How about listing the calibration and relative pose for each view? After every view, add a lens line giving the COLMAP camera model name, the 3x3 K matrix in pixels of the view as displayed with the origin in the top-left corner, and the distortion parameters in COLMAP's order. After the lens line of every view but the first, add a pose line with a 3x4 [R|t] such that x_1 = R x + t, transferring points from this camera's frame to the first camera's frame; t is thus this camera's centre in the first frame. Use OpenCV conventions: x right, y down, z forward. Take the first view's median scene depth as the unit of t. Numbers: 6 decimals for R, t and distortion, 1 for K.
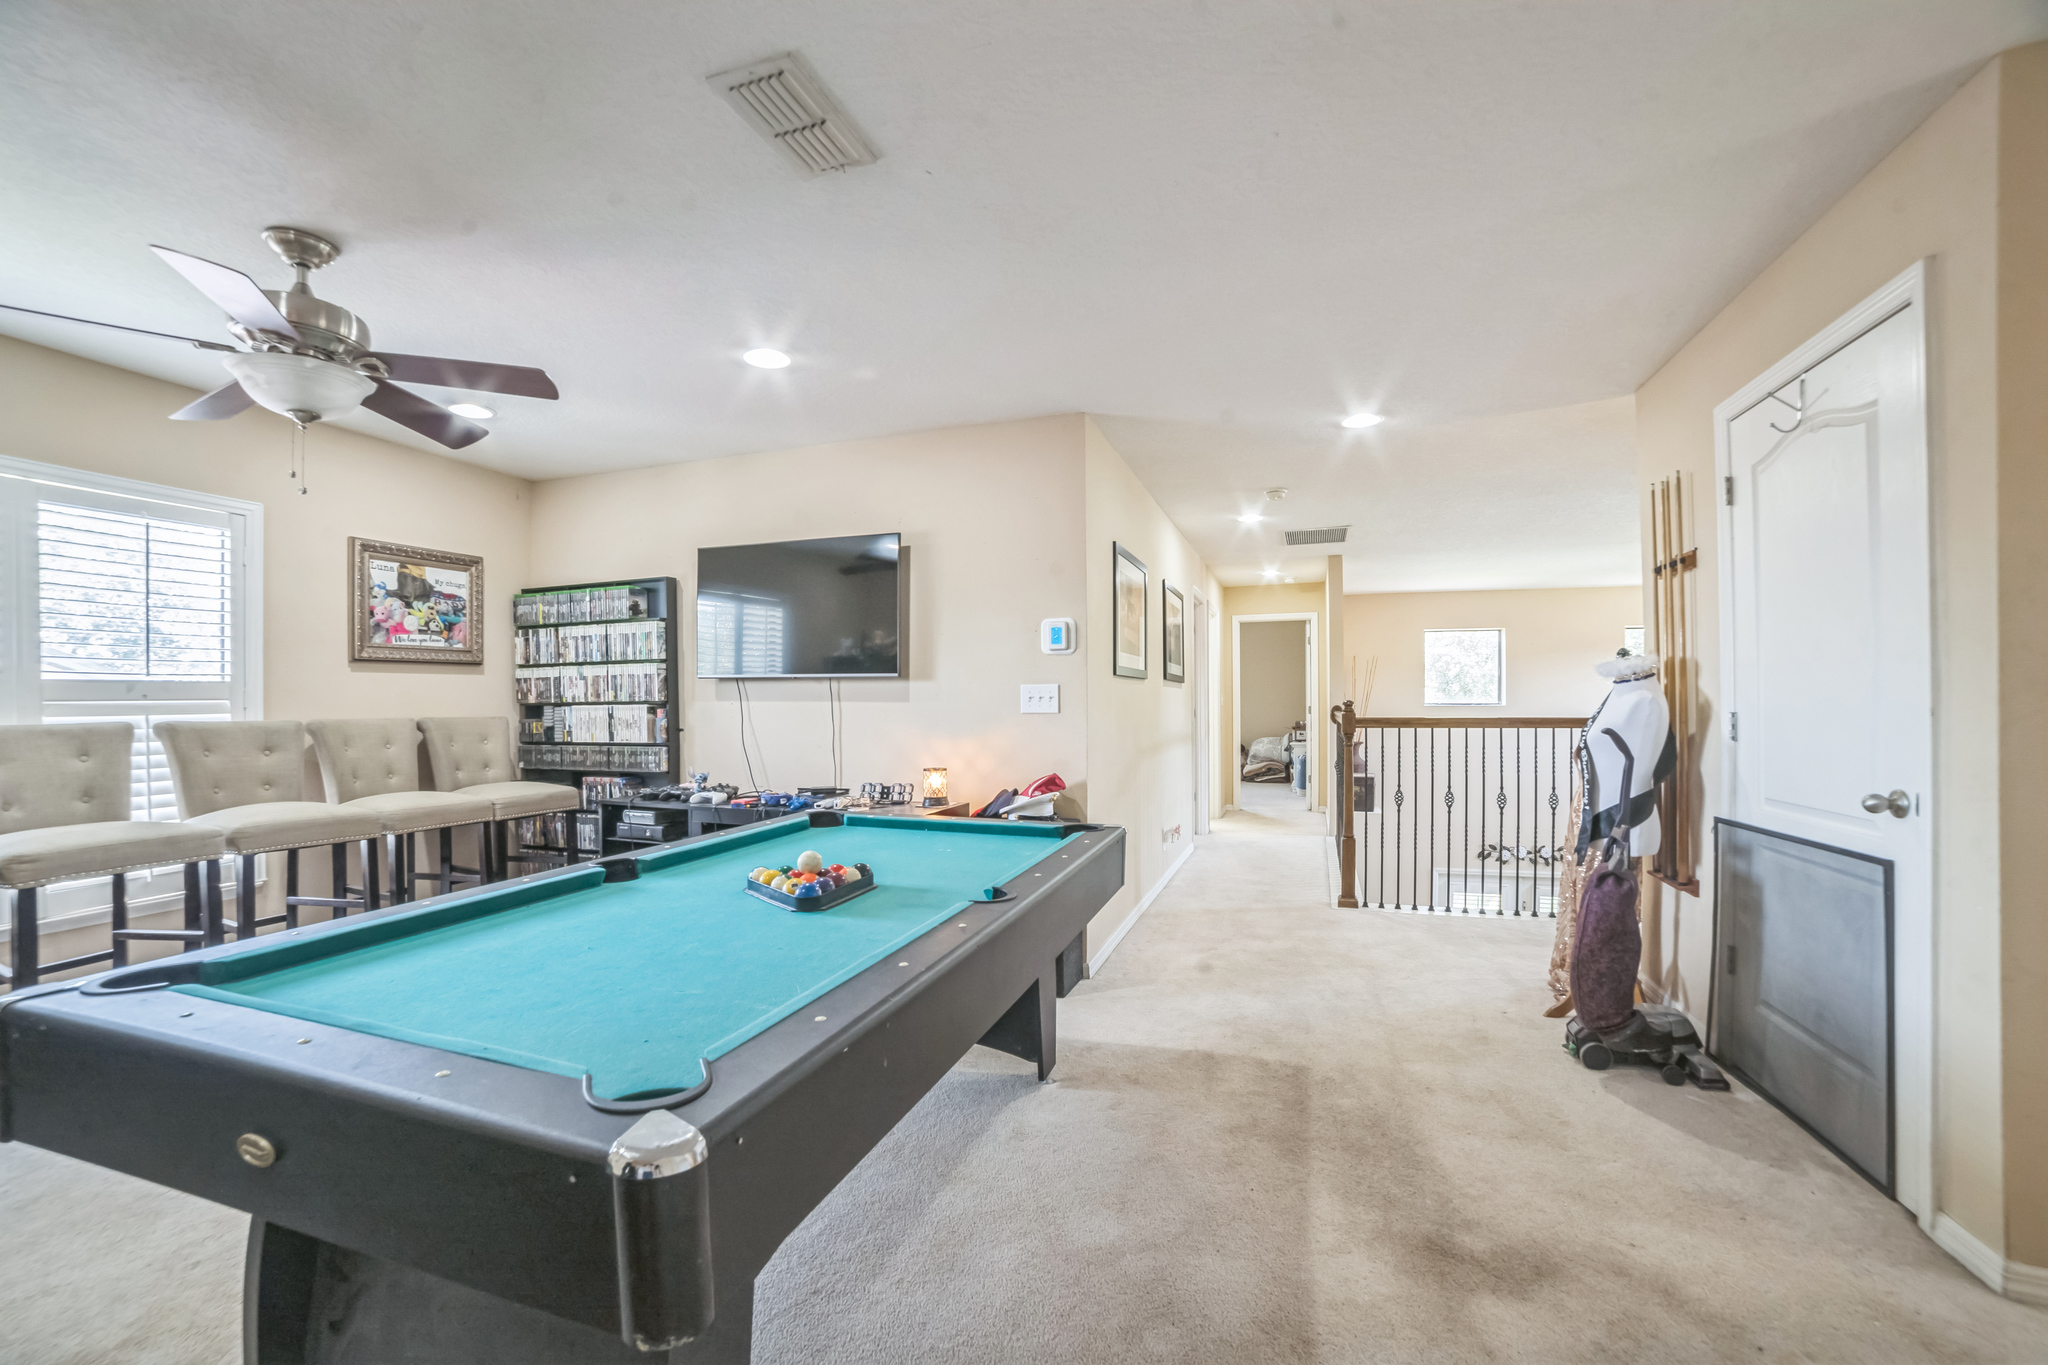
lens RADIAL K [[912.8, 0, 1009.8], [0, 912.8, 705.3], [0, 0, 1]] dist [-0.030389, 0.000466]
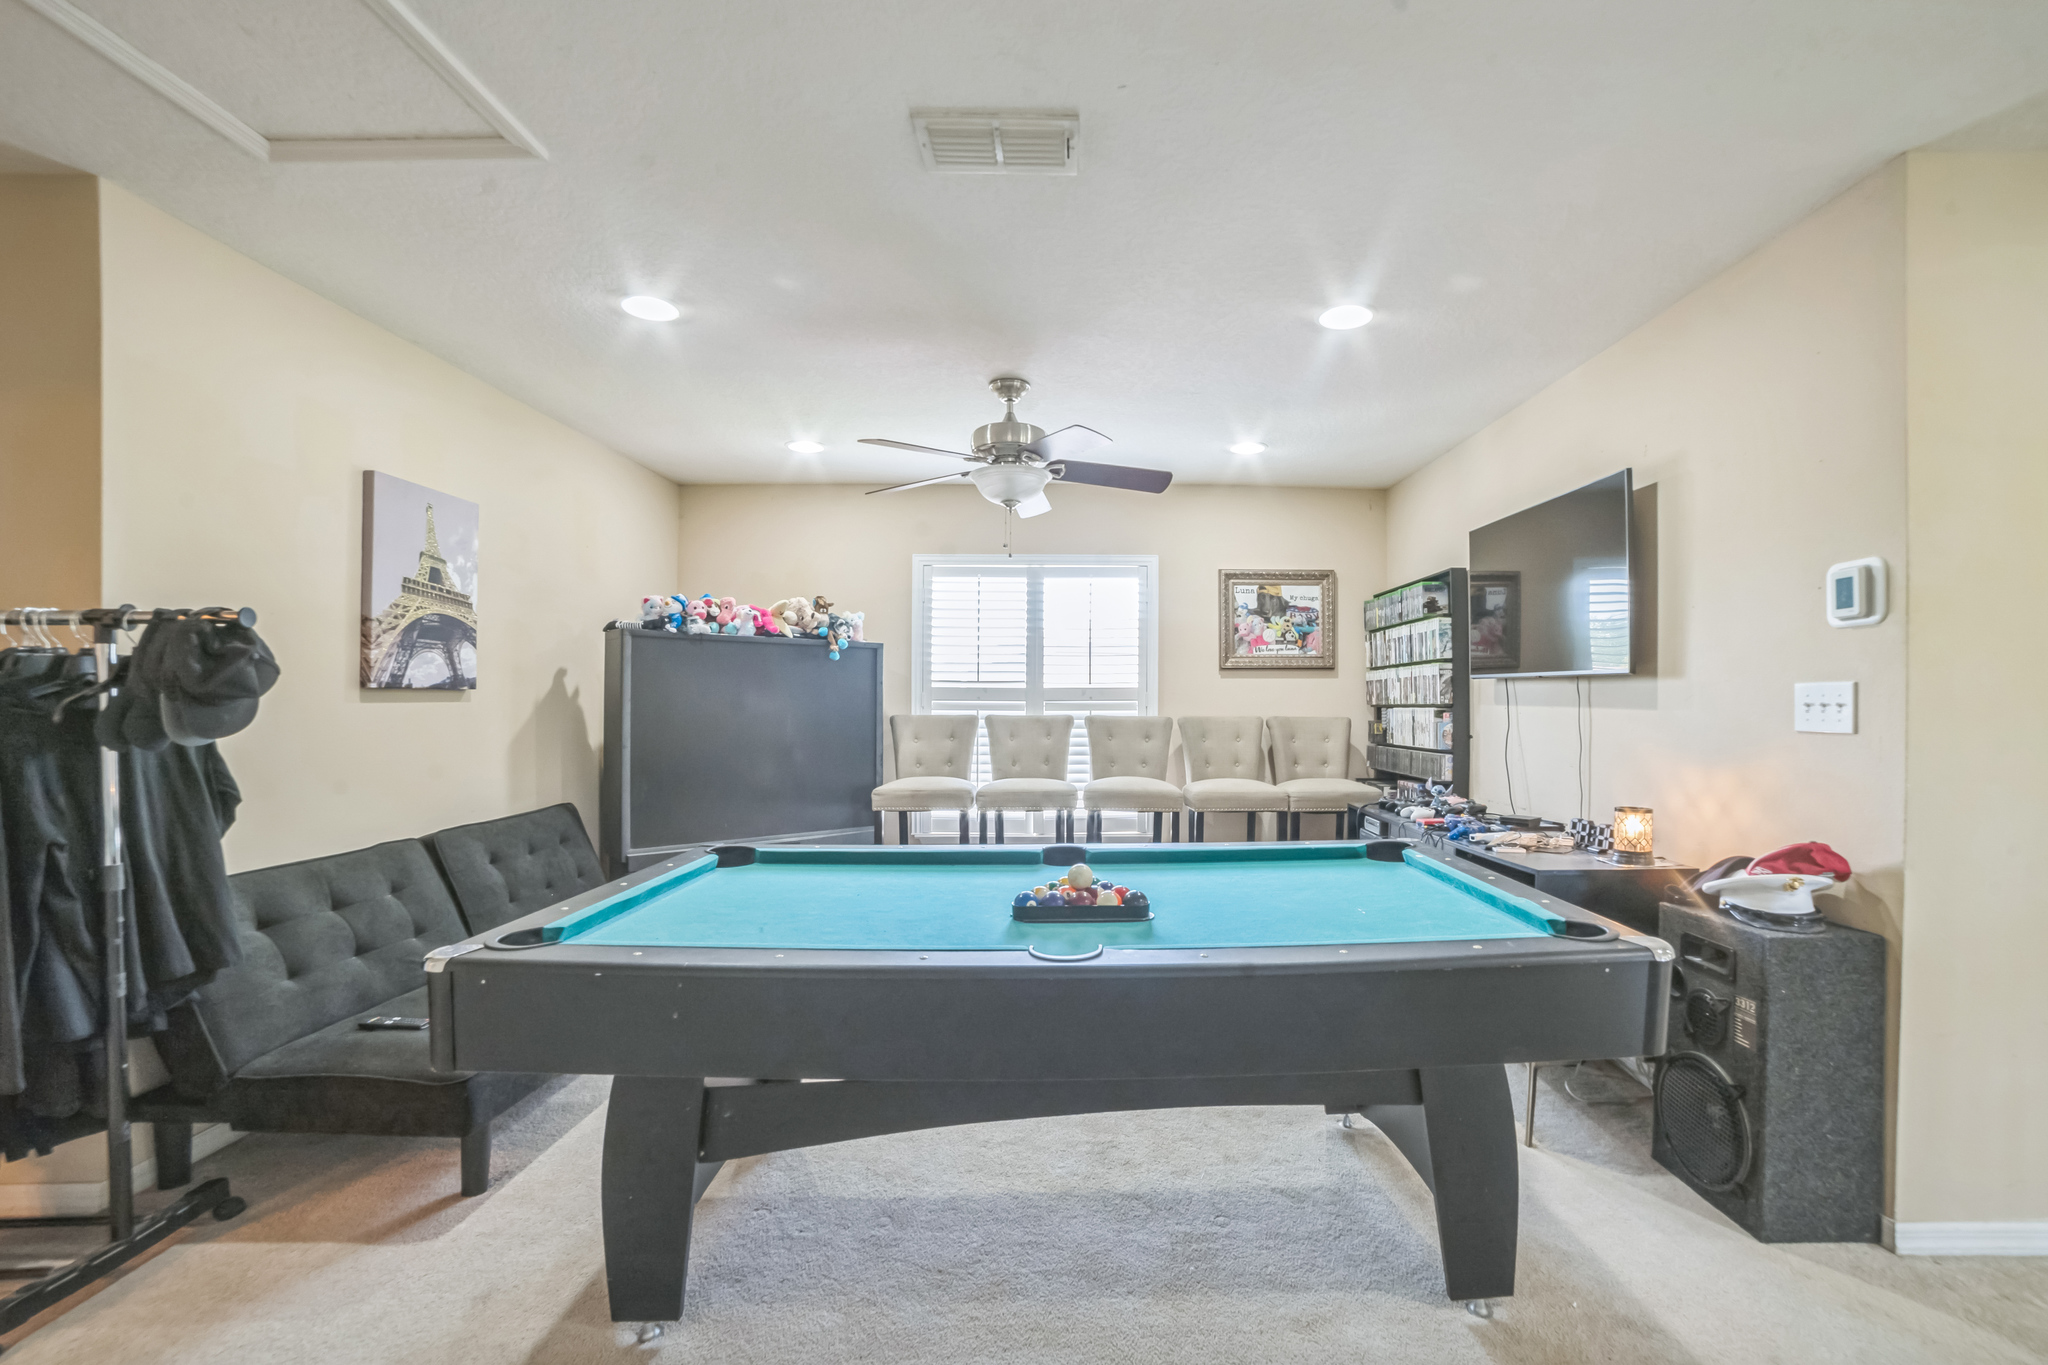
lens RADIAL K [[912.8, 0, 1009.8], [0, 912.8, 705.3], [0, 0, 1]] dist [-0.030389, 0.000466]
pose [[0.319018, 0.010608, -0.947689, 0.336914], [-0.009637, 0.999922, 0.007949, -0.006735], [0.947700, 0.006597, 0.319095, 0.296195]]
